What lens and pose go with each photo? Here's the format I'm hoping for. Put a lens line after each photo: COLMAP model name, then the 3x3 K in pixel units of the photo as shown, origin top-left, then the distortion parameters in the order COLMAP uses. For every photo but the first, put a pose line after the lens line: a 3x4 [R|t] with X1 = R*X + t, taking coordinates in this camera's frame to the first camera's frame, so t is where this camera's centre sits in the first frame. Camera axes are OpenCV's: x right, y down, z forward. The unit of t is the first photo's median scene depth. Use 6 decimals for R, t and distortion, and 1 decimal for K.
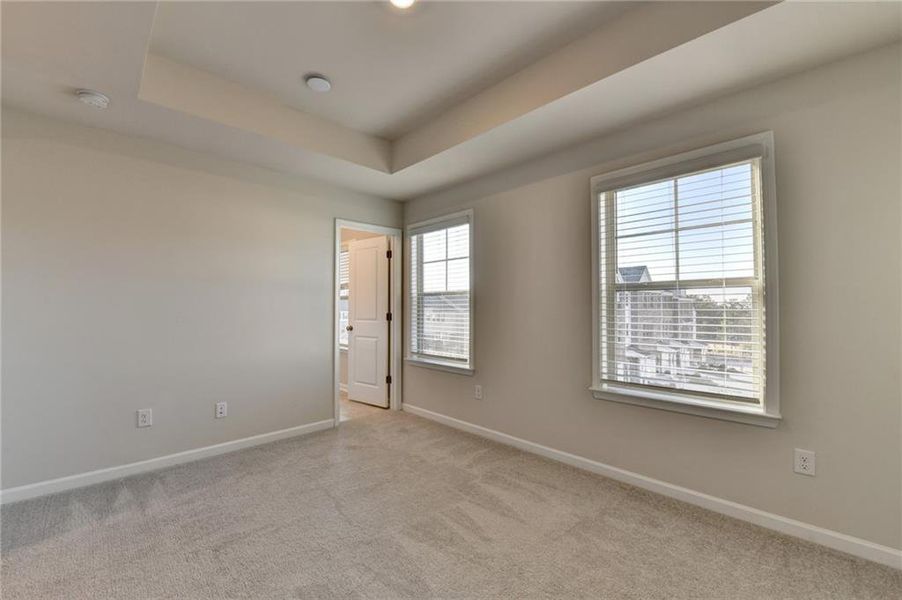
lens RADIAL K [[359.8, 0, 442.1], [0, 359.8, 301.8], [0, 0, 1]] dist [-0.016620, -0.000971]
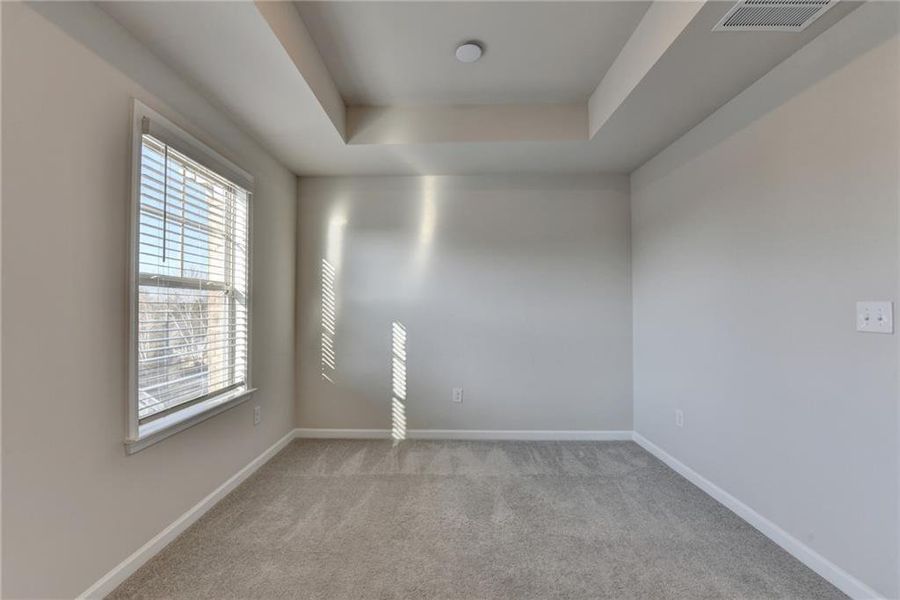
lens RADIAL K [[359.0, 0, 441.1], [0, 359.0, 301.8], [0, 0, 1]] dist [-0.016620, -0.000971]
pose [[-0.695819, 0.016042, 0.718038, -0.276181], [-0.008184, 0.999509, -0.030261, 0.012692], [-0.718171, -0.026932, -0.695345, 0.740193]]
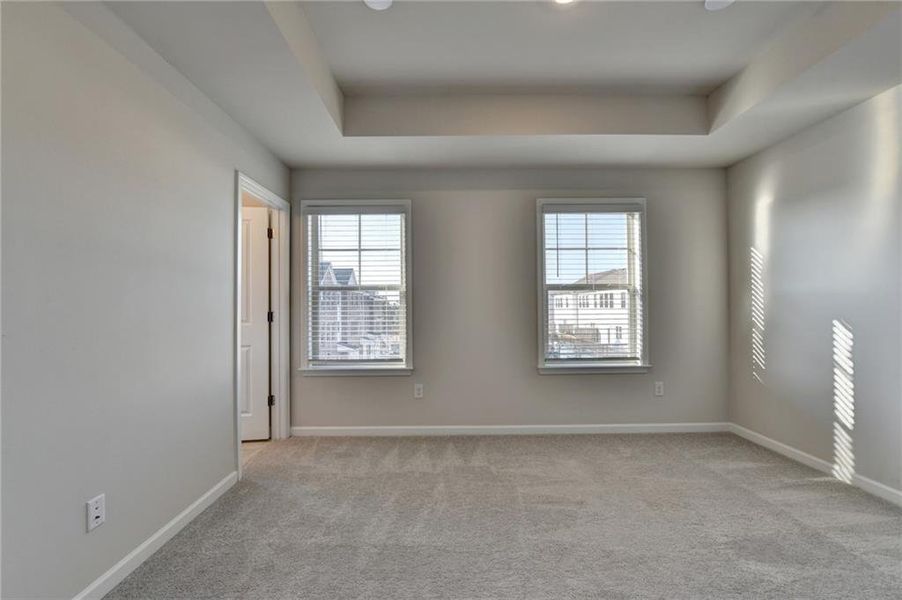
lens RADIAL K [[359.8, 0, 442.1], [0, 359.8, 301.8], [0, 0, 1]] dist [-0.016620, -0.000971]
pose [[0.696811, 0.003422, 0.717246, -0.509409], [-0.005458, 0.999985, 0.000532, 0.009447], [-0.717234, -0.004286, 0.696820, 0.261385]]
